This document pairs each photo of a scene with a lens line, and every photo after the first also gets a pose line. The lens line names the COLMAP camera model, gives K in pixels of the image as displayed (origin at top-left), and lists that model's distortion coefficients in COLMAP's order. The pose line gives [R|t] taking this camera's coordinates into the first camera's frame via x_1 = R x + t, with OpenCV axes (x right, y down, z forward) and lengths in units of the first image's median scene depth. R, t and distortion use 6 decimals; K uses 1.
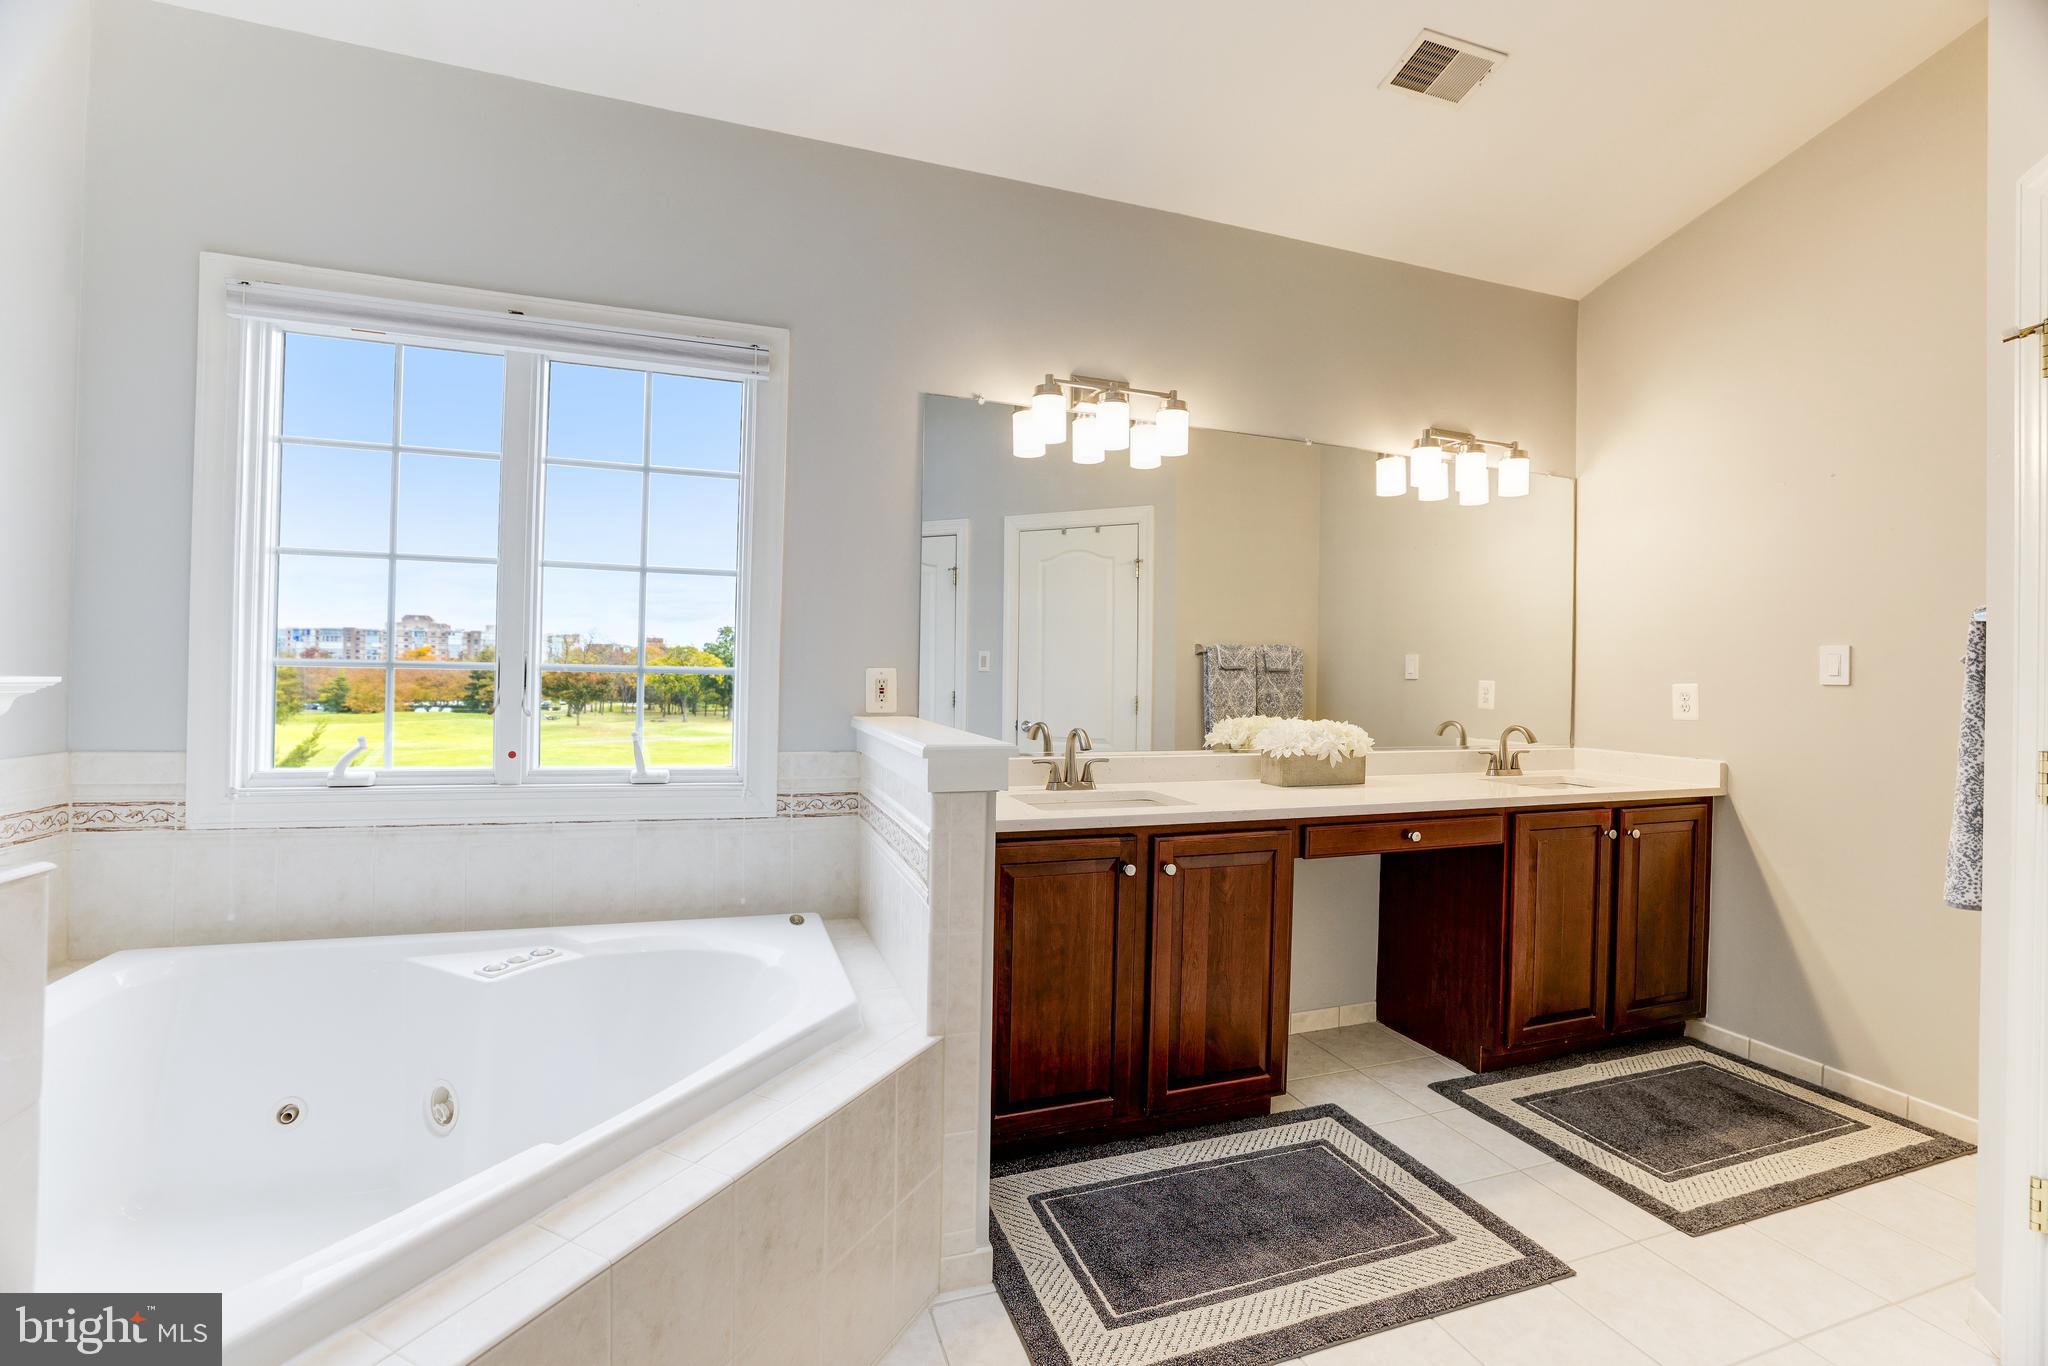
lens RADIAL K [[884.5, 0, 1020.3], [0, 884.5, 678.5], [0, 0, 1]] dist [-0.044453, 0.014596]
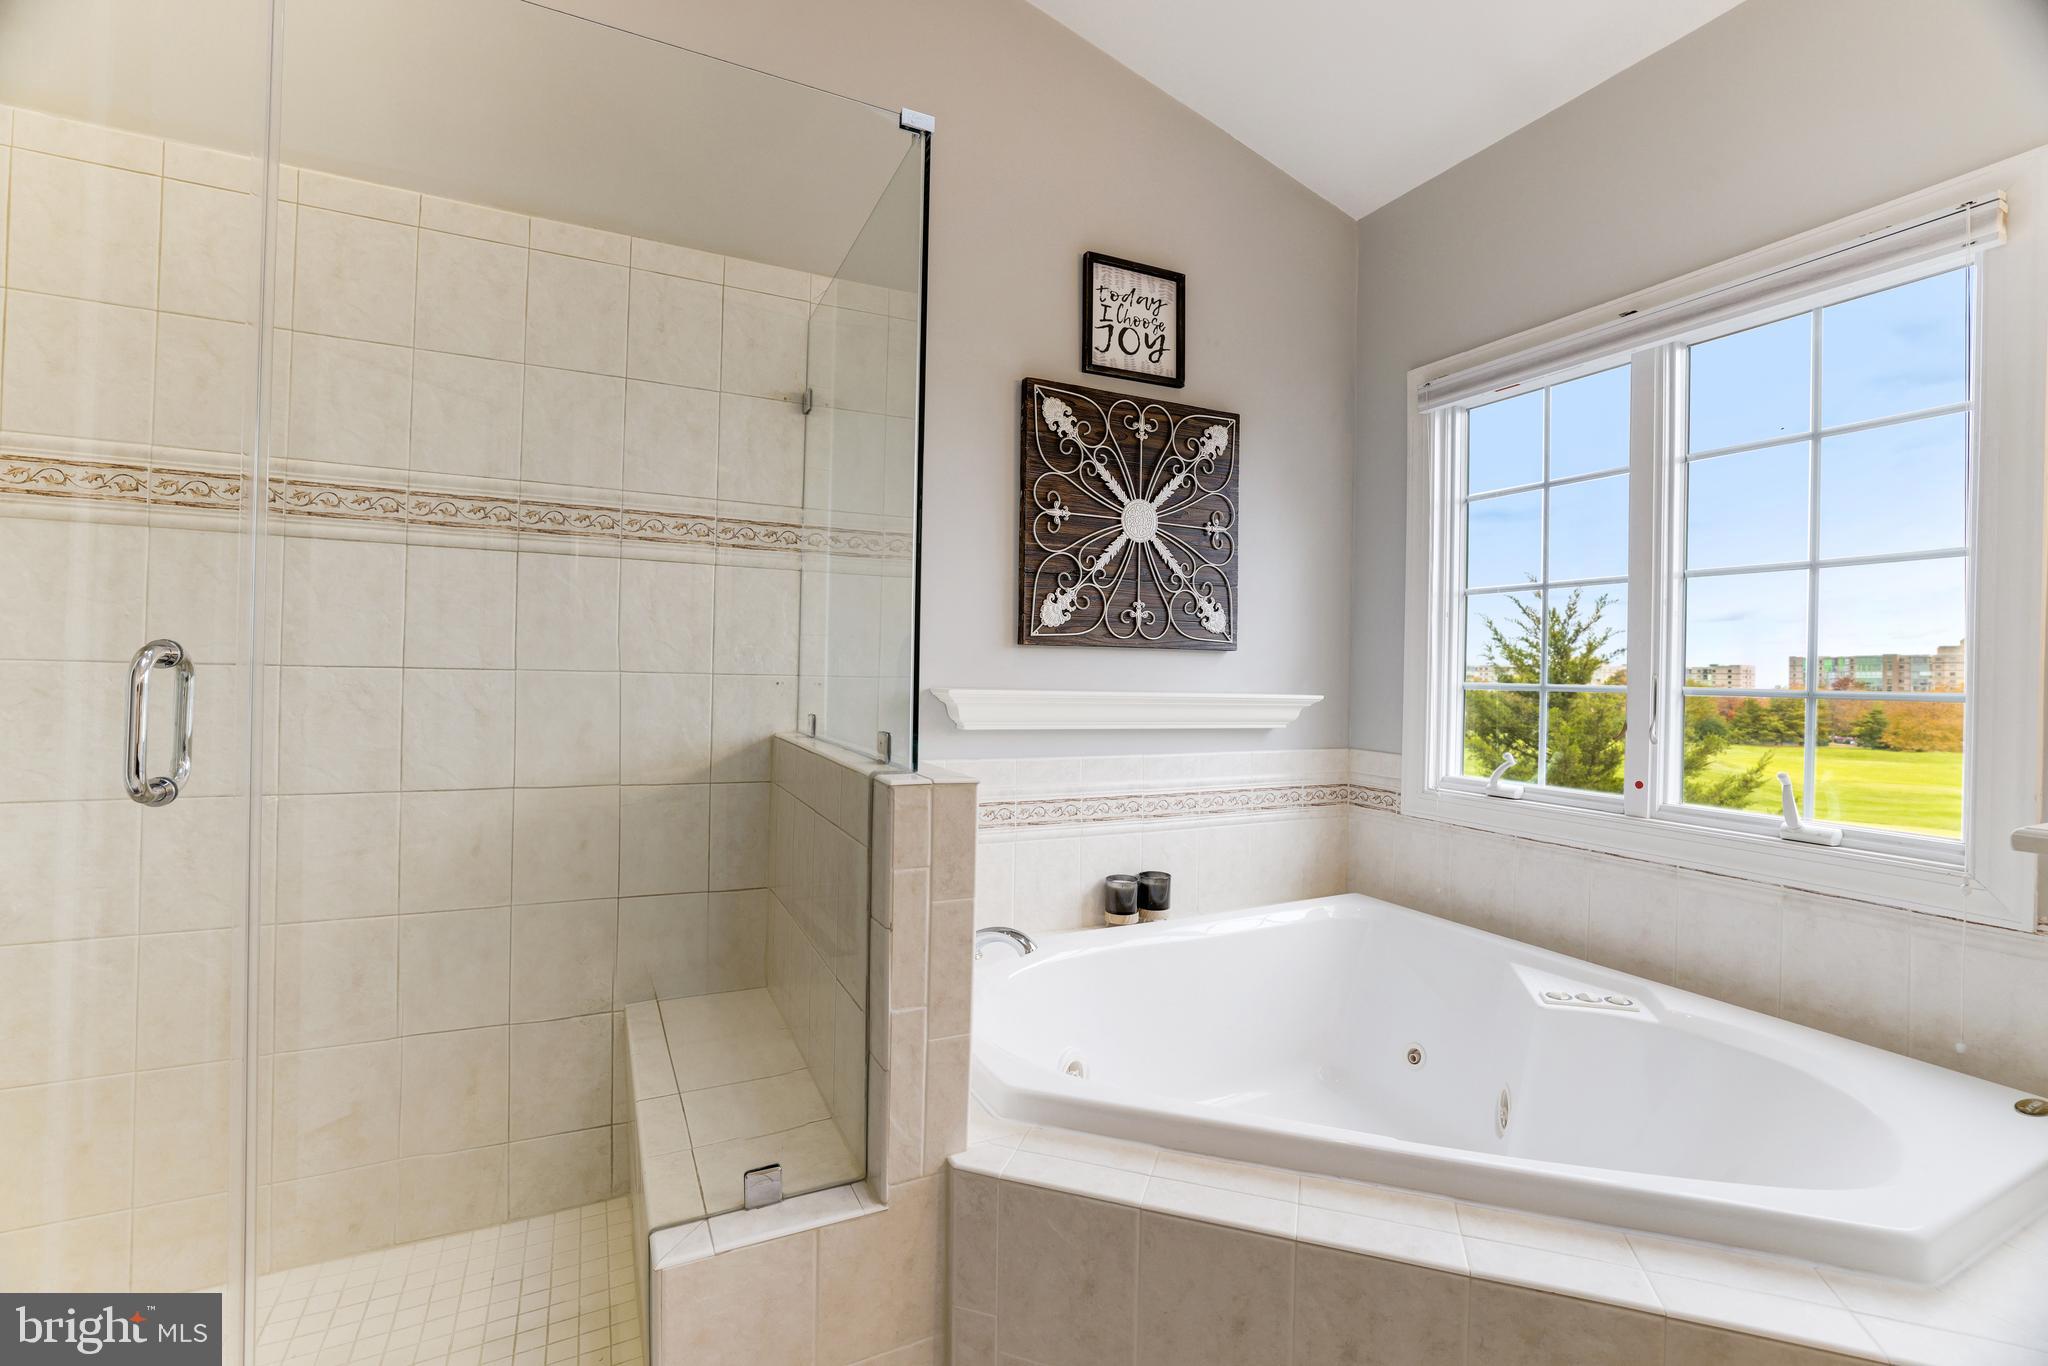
lens RADIAL K [[884.5, 0, 1021.8], [0, 884.5, 680.5], [0, 0, 1]] dist [-0.044453, 0.014596]
pose [[0.124352, -0.010859, -0.992179, 0.269305], [-0.021692, 0.999671, -0.013659, 0.003260], [0.992001, 0.023221, 0.124075, 0.246472]]
